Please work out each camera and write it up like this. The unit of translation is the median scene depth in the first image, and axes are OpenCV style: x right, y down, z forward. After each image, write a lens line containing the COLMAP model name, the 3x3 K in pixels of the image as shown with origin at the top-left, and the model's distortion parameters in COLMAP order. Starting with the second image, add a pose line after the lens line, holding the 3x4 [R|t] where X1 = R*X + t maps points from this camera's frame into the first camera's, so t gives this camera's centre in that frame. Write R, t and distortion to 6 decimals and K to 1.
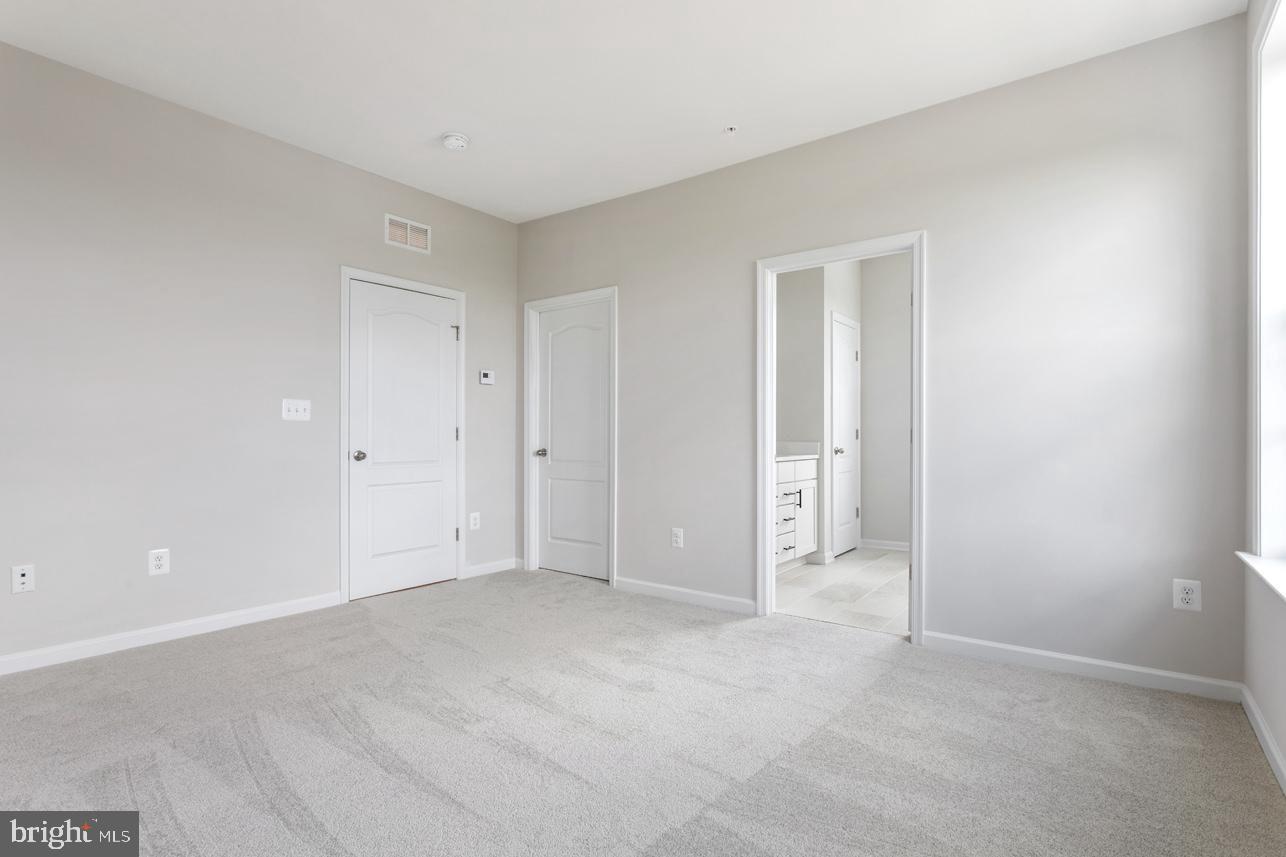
lens RADIAL K [[637.6, 0, 643.0], [0, 637.6, 428.5], [0, 0, 1]] dist [0.000005, 0.000126]
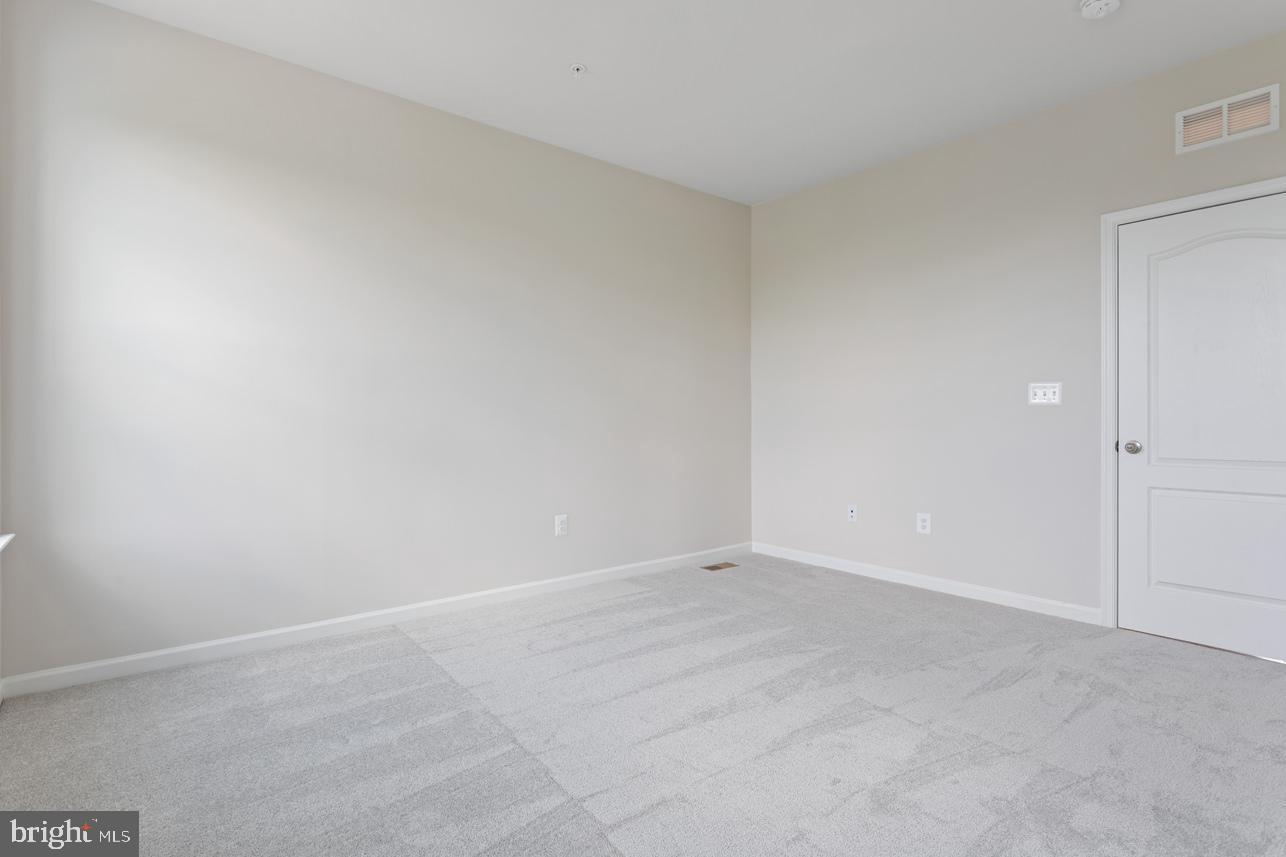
lens RADIAL K [[648.1, 0, 643.0], [0, 648.1, 428.5], [0, 0, 1]] dist [-0.001249, -0.000403]
pose [[-0.232886, 0.010584, -0.972446, 0.488747], [0.008126, 0.999927, 0.008937, 0.007618], [0.972470, -0.005821, -0.232955, 0.632725]]
